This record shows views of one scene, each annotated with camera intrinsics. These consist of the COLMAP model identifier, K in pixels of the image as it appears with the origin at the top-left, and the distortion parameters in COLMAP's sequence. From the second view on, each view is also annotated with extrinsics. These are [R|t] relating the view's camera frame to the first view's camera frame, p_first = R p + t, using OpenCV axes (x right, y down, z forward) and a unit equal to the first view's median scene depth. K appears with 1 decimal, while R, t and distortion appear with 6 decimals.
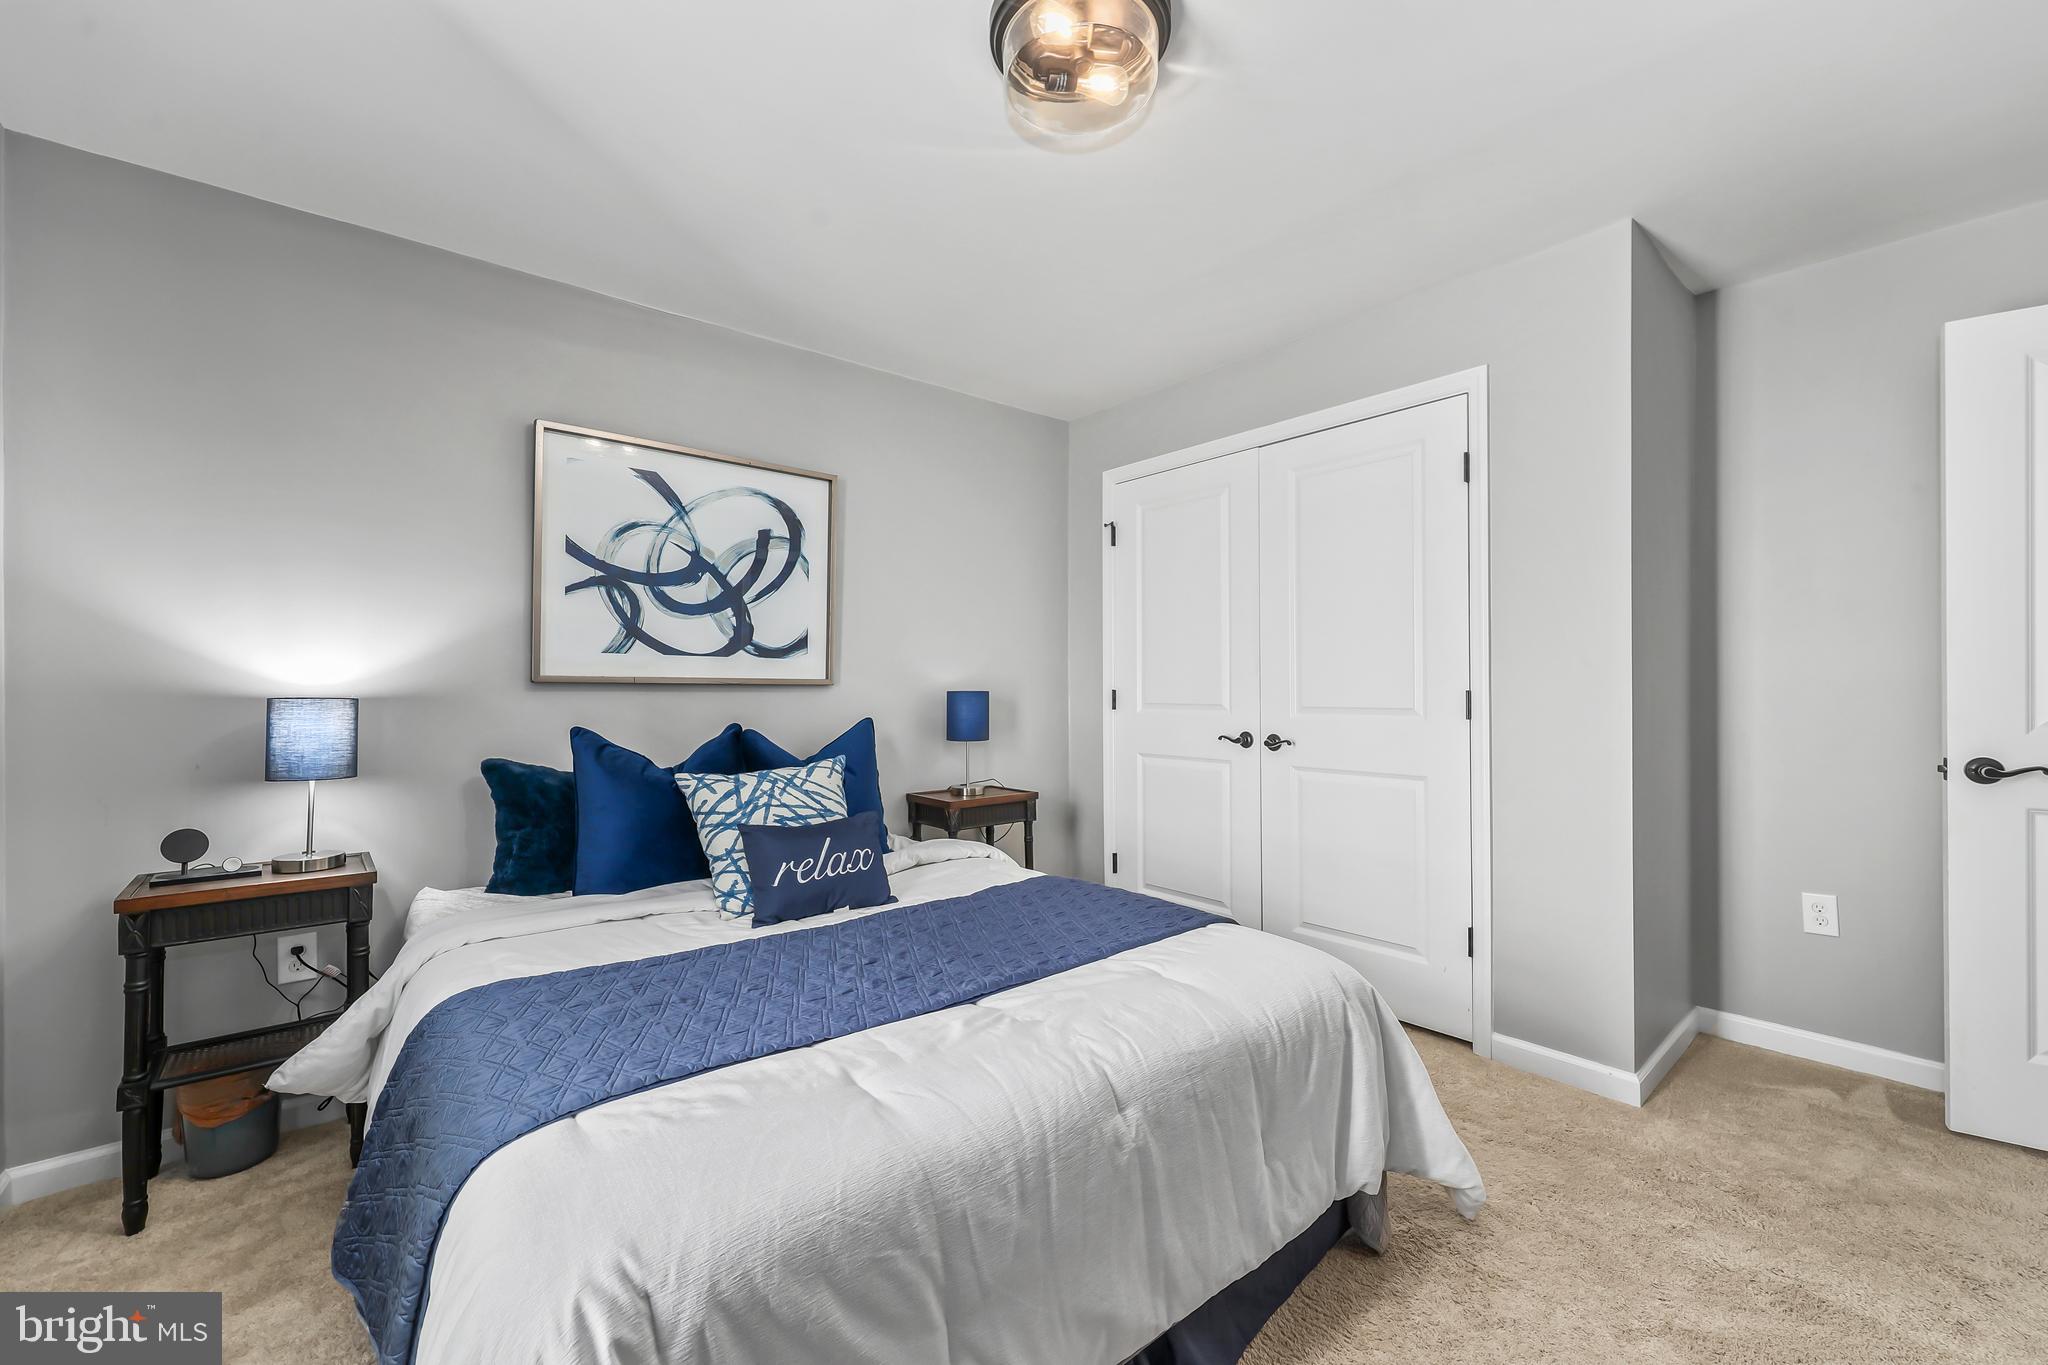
lens RADIAL K [[821.9, 0, 1024.0], [0, 821.9, 682.5], [0, 0, 1]] dist [-0.002407, -0.000037]
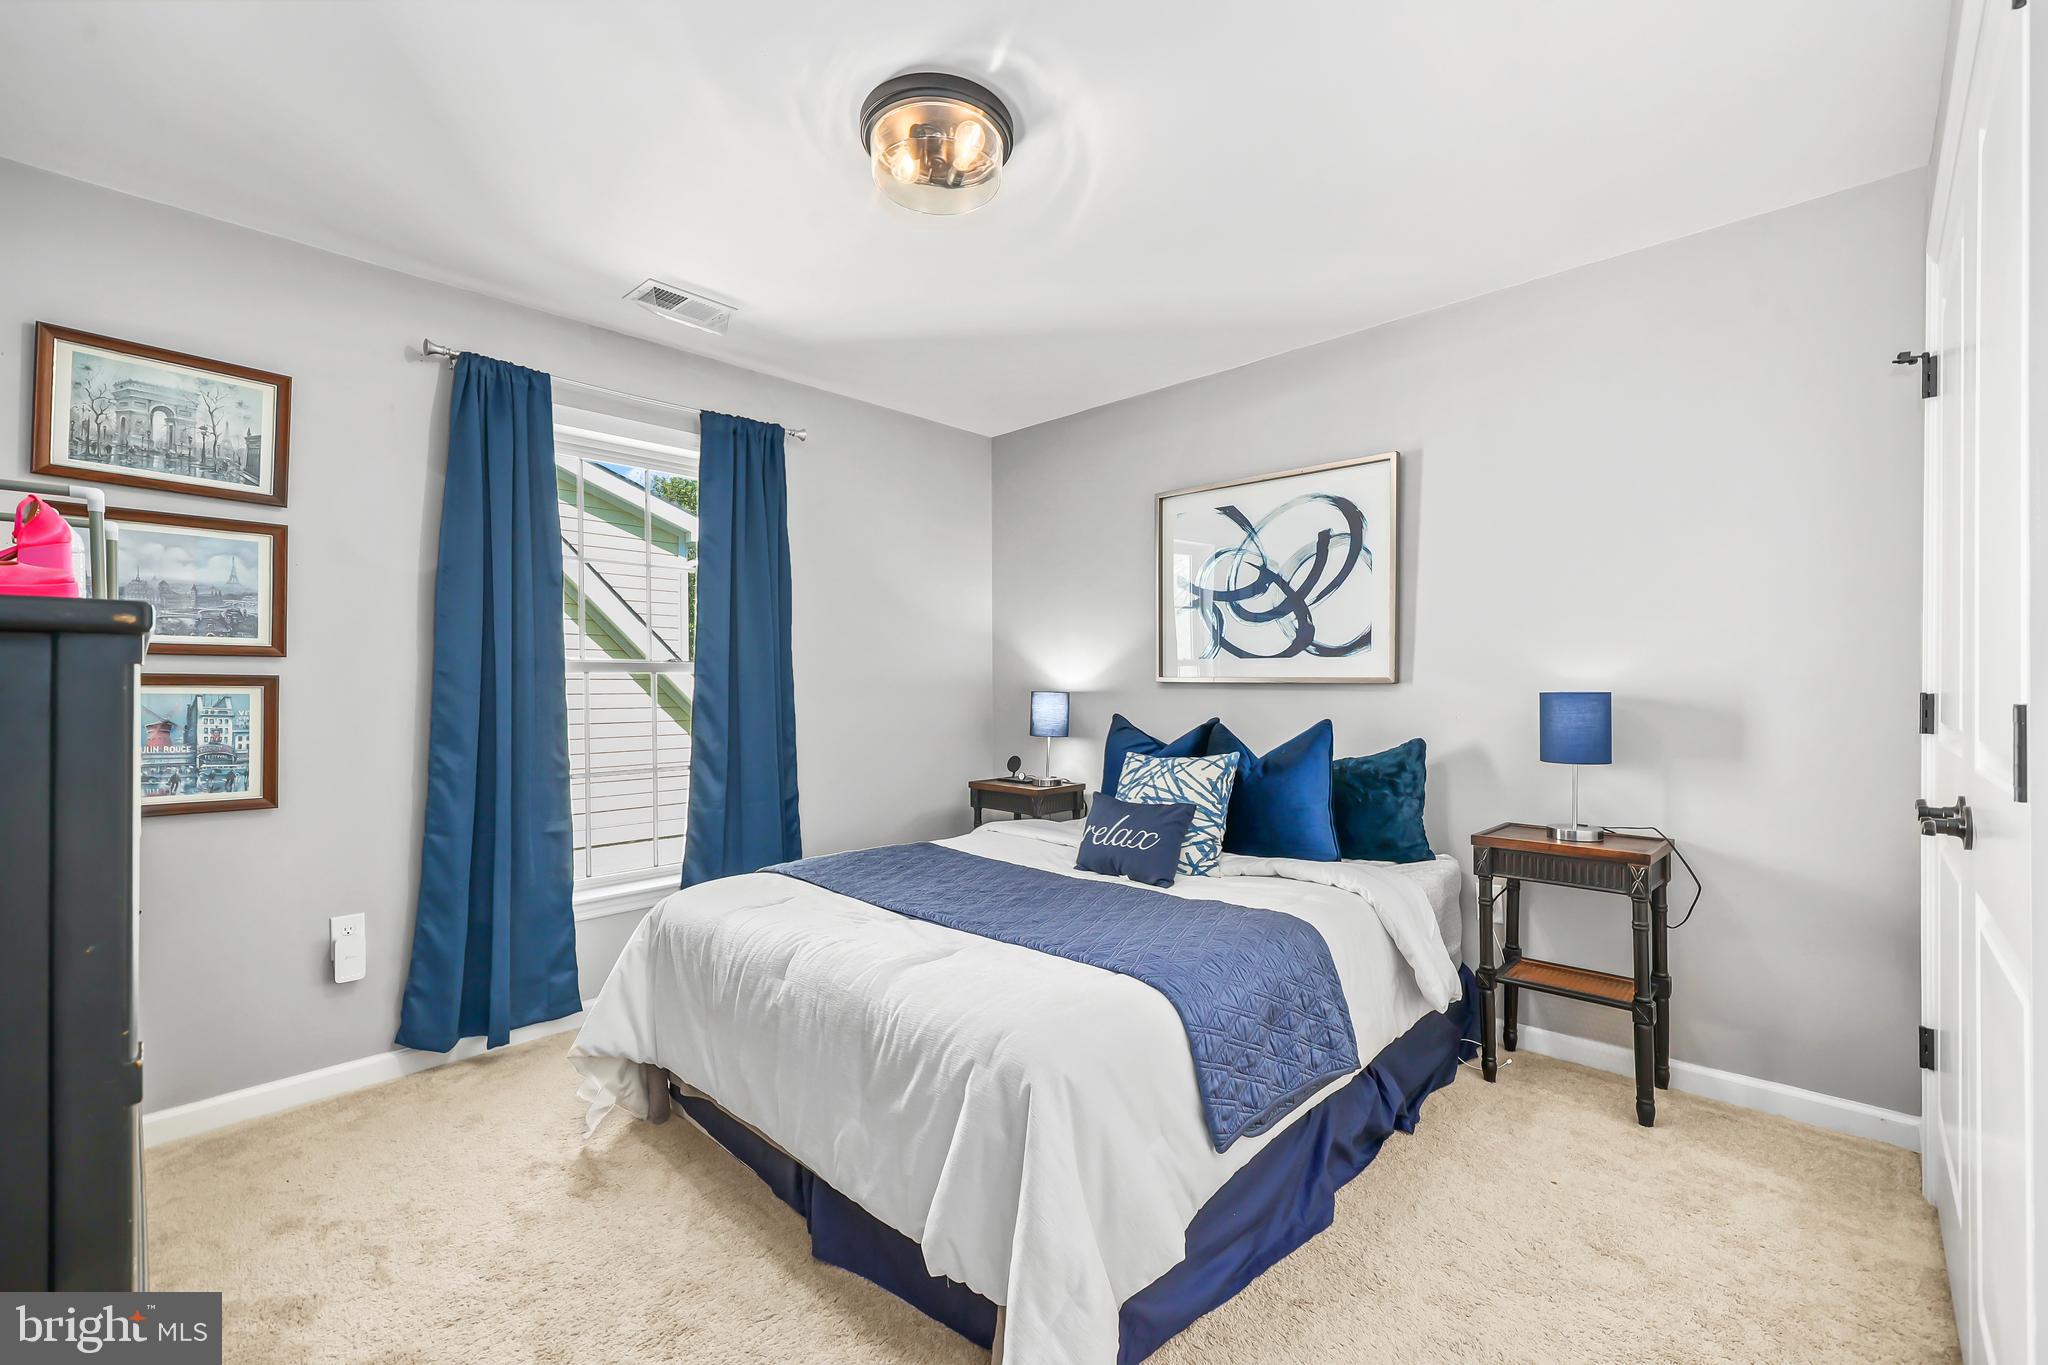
lens RADIAL K [[846.6, 0, 1029.0], [0, 846.6, 689.7], [0, 0, 1]] dist [0.004410, 0.000791]
pose [[0.118147, 0.008021, -0.992964, 0.701221], [0.005354, 0.999948, 0.008715, -0.001110], [0.992982, -0.006346, 0.118097, 0.531783]]
